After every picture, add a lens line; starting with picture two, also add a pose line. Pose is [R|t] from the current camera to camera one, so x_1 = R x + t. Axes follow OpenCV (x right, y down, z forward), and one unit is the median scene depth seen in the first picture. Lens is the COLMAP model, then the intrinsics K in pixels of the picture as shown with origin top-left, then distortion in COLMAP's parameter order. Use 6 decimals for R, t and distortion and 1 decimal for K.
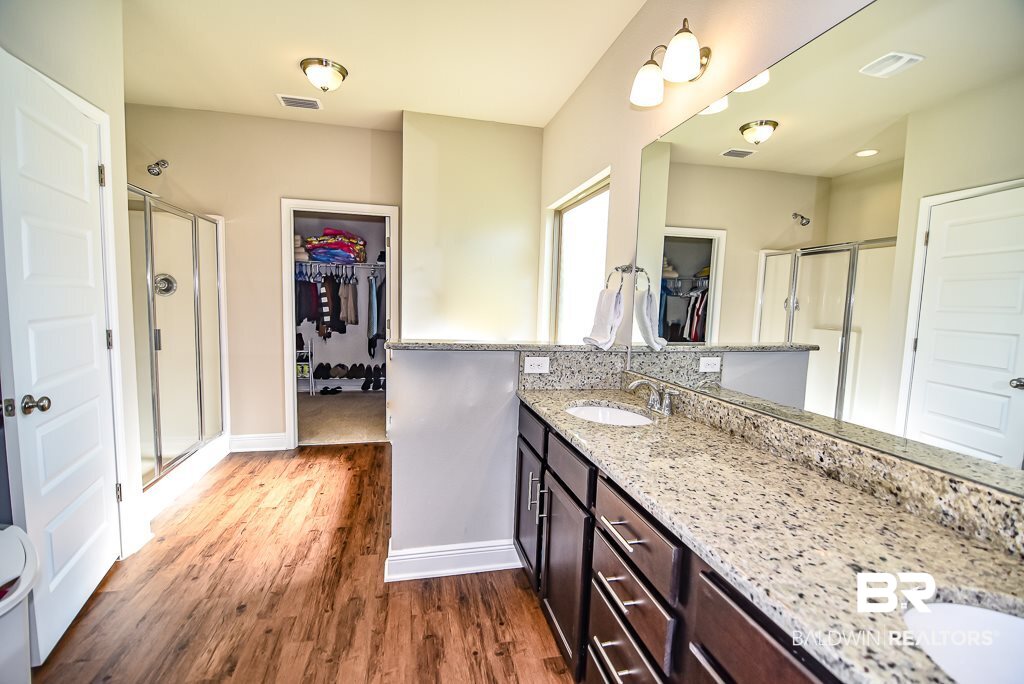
lens RADIAL K [[457.7, 0, 512.1], [0, 457.7, 342.5], [0, 0, 1]] dist [-0.005279, -0.007559]
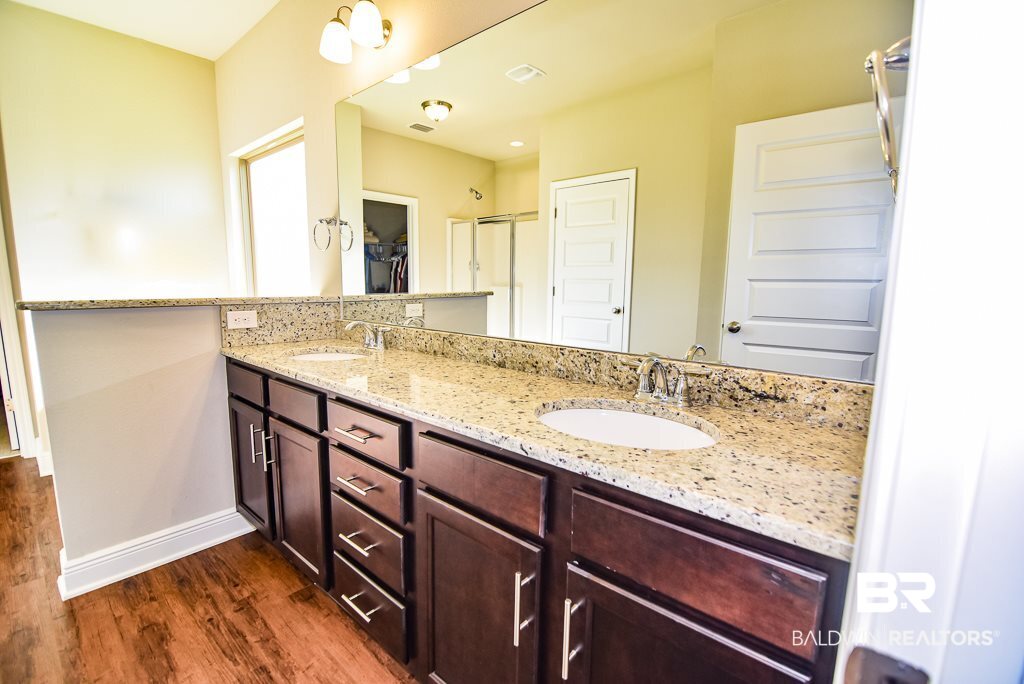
lens RADIAL K [[457.7, 0, 514.3], [0, 457.7, 344.3], [0, 0, 1]] dist [-0.005279, -0.007559]
pose [[0.808778, -0.105238, 0.578621, -0.048781], [0.068545, 0.994022, 0.084980, 0.066320], [-0.584106, -0.029069, 0.811157, -0.106740]]
